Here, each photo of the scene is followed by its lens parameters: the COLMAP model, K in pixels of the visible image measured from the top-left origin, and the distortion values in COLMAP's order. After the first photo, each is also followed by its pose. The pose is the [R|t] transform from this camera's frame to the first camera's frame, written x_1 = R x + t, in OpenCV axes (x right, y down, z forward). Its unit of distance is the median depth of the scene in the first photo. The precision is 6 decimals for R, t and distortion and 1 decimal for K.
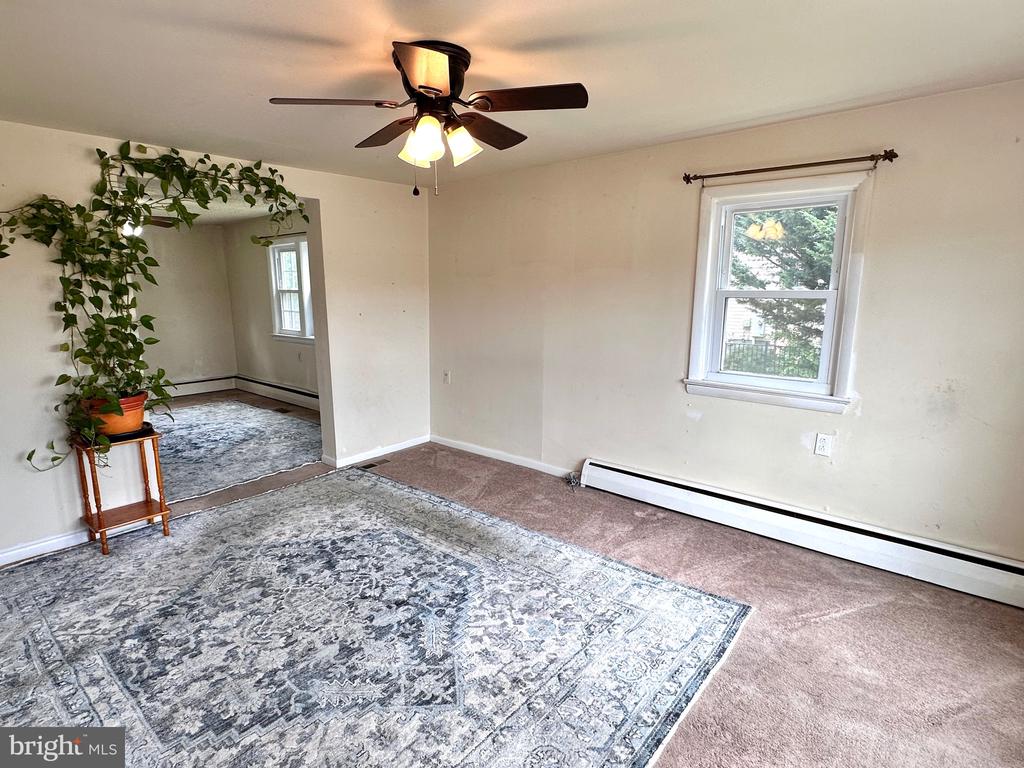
lens RADIAL K [[544.1, 0, 511.0], [0, 544.1, 385.7], [0, 0, 1]] dist [-0.001263, 0.000978]
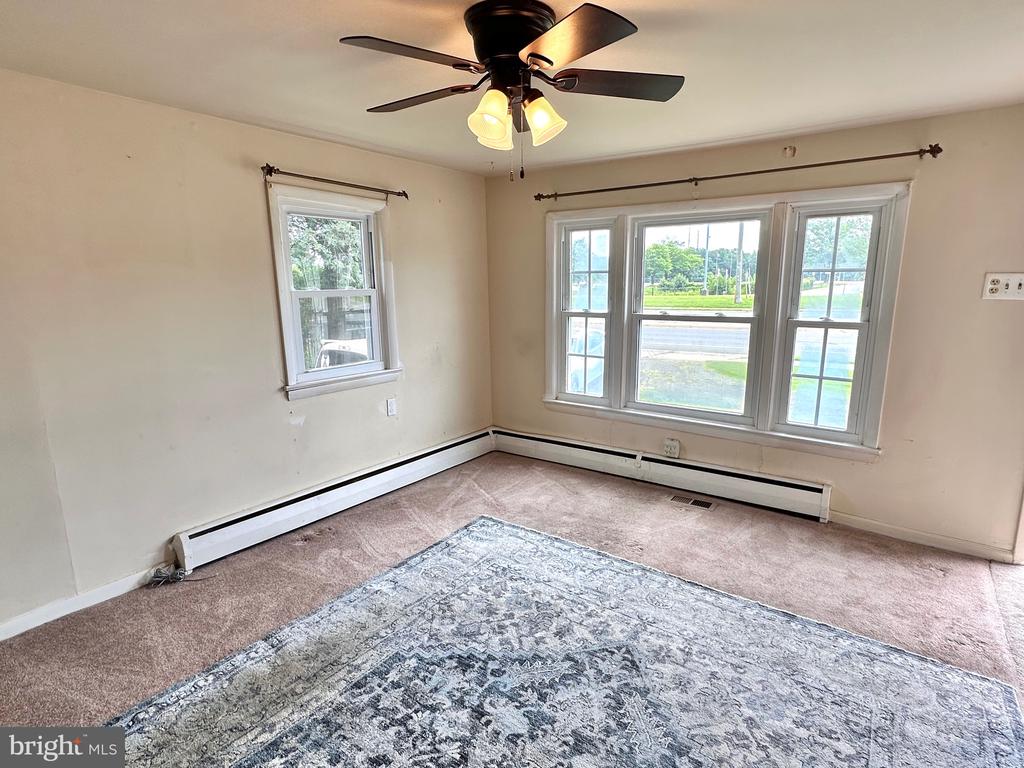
lens RADIAL K [[544.1, 0, 511.0], [0, 544.1, 385.7], [0, 0, 1]] dist [-0.001263, 0.000978]
pose [[-0.068151, -0.185039, 0.980365, -0.837527], [0.189124, 0.962437, 0.194802, -0.164418], [-0.979585, 0.198687, -0.030596, 0.875497]]
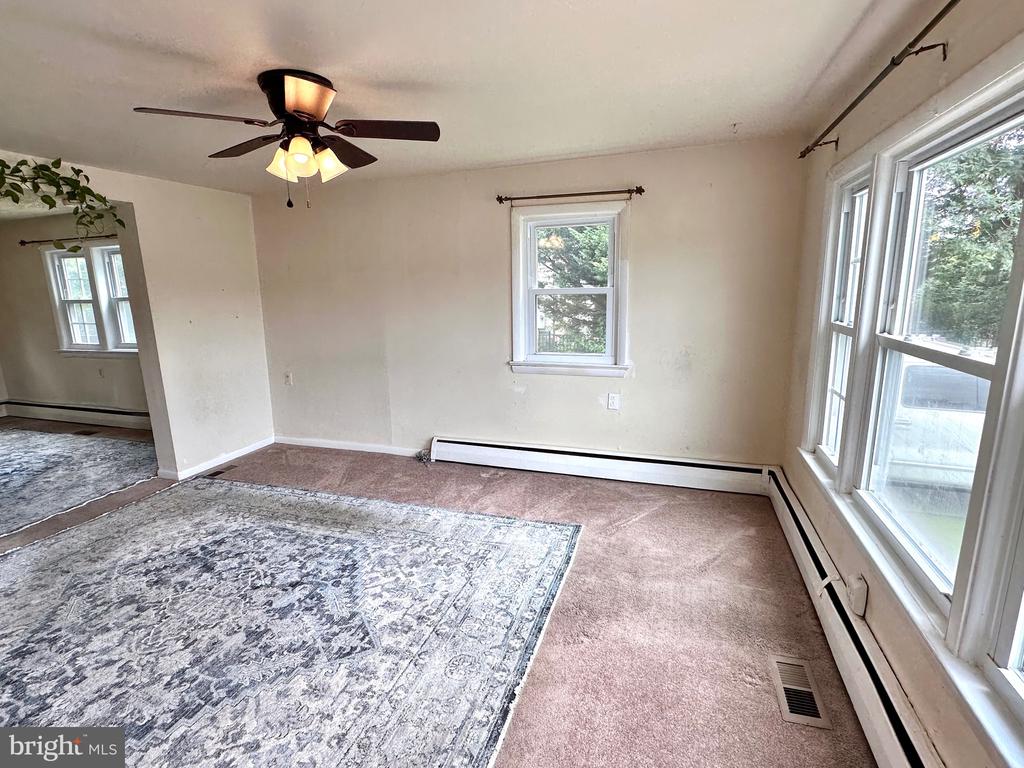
lens RADIAL K [[497.2, 0, 510.7], [0, 497.2, 383.5], [0, 0, 1]] dist [0.000343, 0.000197]
pose [[0.929815, -0.088572, 0.357211, -0.120036], [0.086602, 0.996010, 0.021543, 0.017965], [-0.357694, 0.010904, 0.933775, -0.077683]]
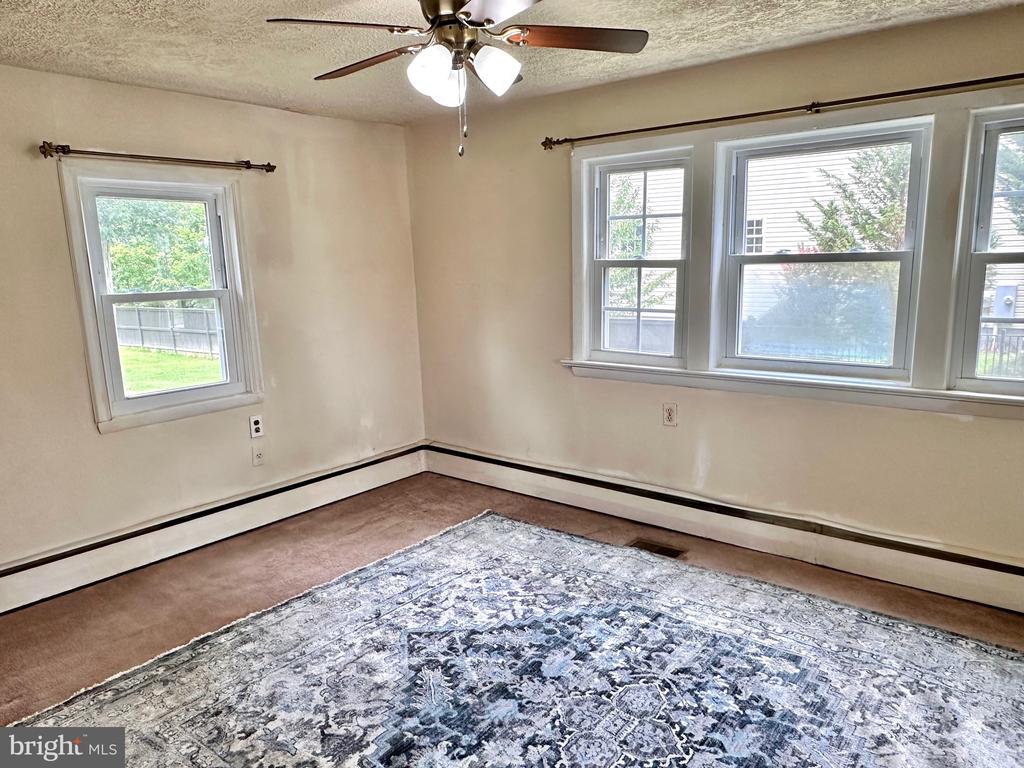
lens RADIAL K [[710.4, 0, 512.0], [0, 710.4, 384.0], [0, 0, 1]] dist [-0.001017, 0.000069]
pose [[-0.999281, 0.030804, -0.022094, -0.221509], [0.020897, 0.933904, 0.356913, -0.298209], [0.031628, 0.356194, -0.933876, 1.628491]]
